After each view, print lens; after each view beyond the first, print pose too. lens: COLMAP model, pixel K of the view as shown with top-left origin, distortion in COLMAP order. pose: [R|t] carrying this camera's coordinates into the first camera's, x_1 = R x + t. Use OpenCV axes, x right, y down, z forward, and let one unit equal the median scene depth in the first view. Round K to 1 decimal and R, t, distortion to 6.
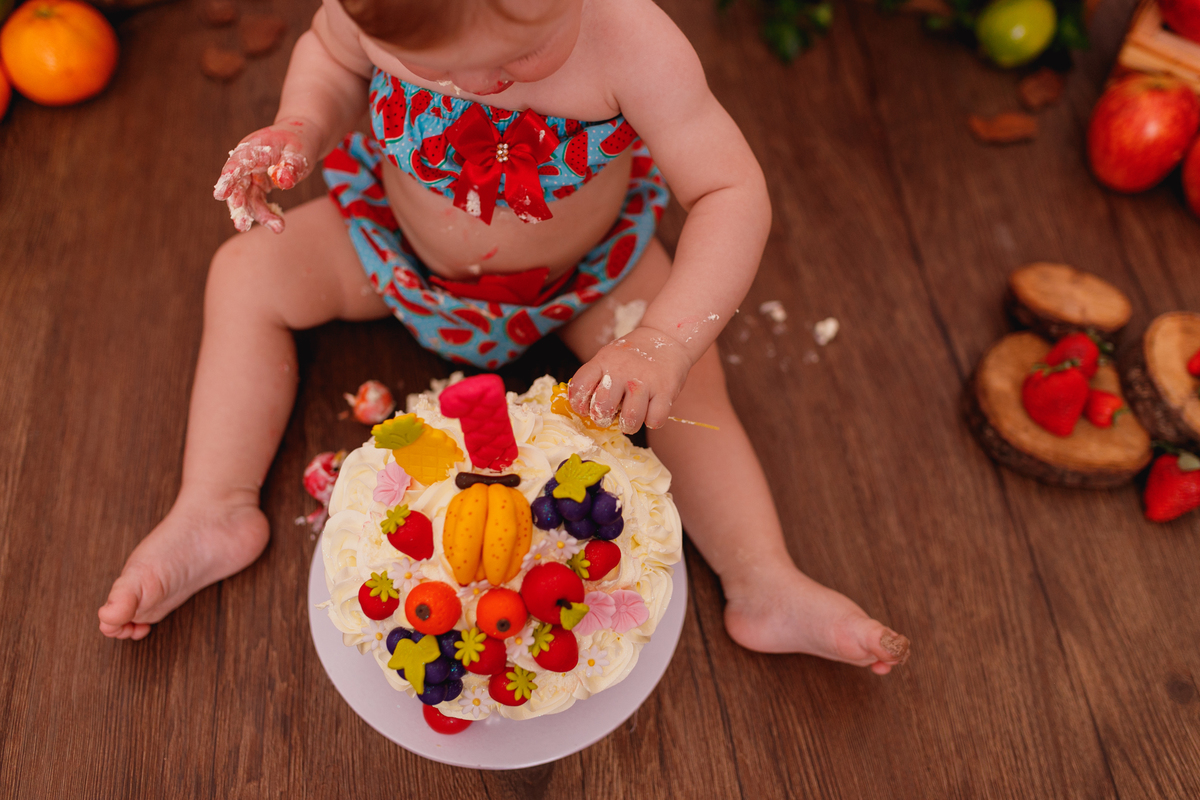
lens RADIAL K [[1192.8, 0, 600.0], [0, 1192.8, 400.0], [0, 0, 1]] dist [-0.000395, -0.009792]
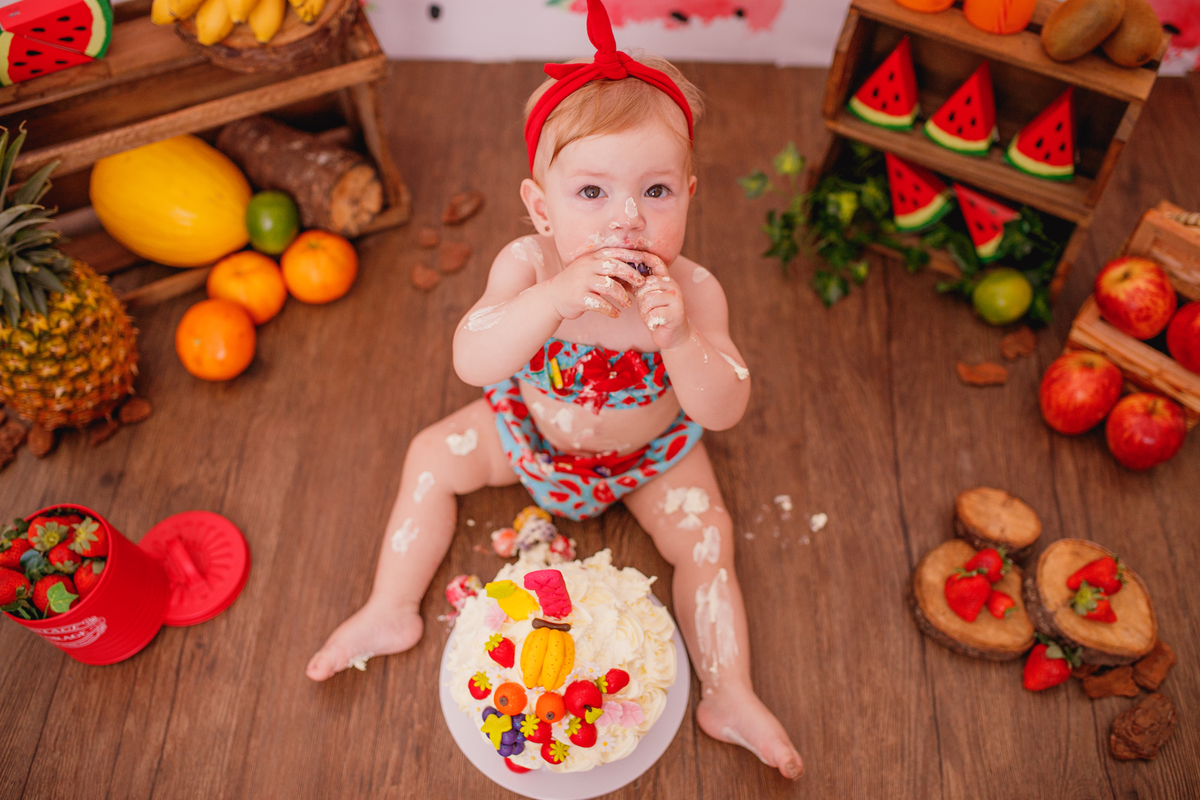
lens RADIAL K [[1185.8, 0, 598.7], [0, 1185.8, 386.2], [0, 0, 1]] dist [-0.055718, 0.035410]
pose [[0.984990, 0.096878, -0.142858, 0.131327], [-0.101227, 0.994586, -0.023477, -0.175615], [0.139811, 0.037586, 0.989465, -0.470000]]
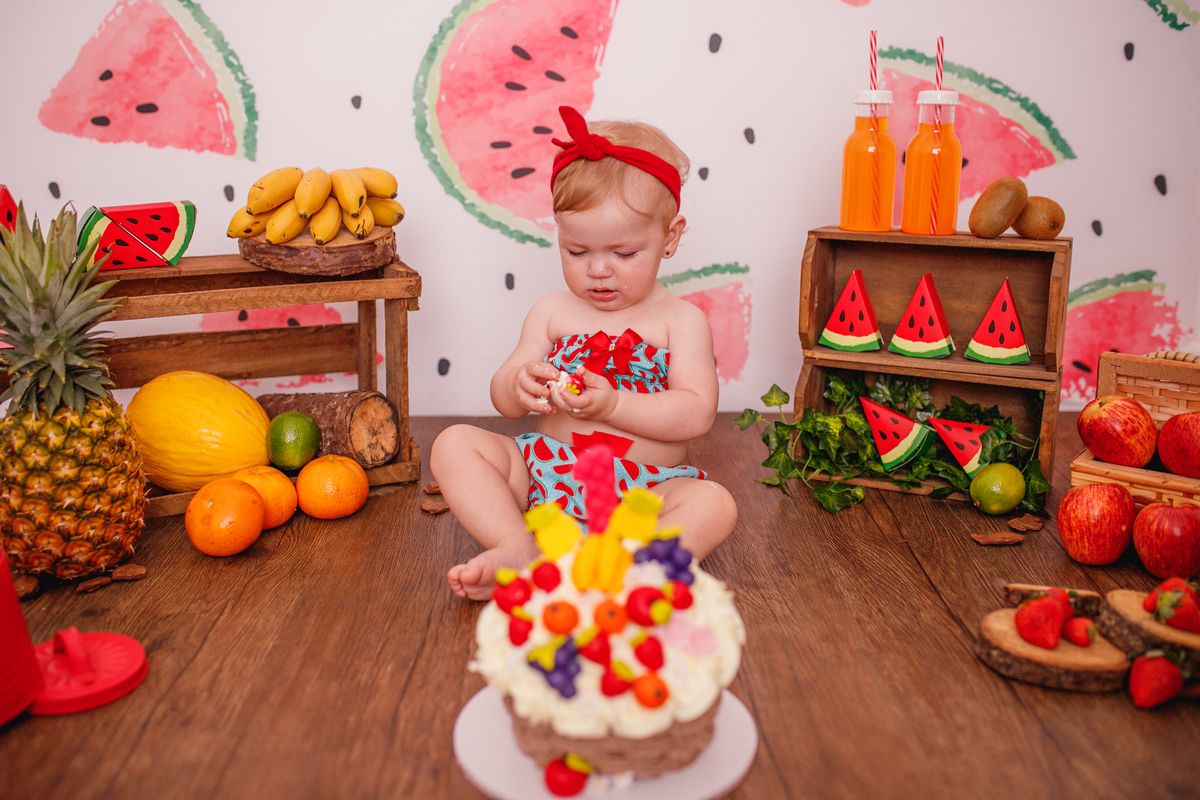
lens RADIAL K [[1194.5, 0, 574.9], [0, 1194.5, 396.3], [0, 0, 1]] dist [-0.052545, 0.020620]
pose [[0.991615, -0.027839, -0.126190, 0.050686], [-0.065321, 0.734594, -0.675355, 0.741151], [0.111500, 0.677936, 0.726616, -0.163322]]
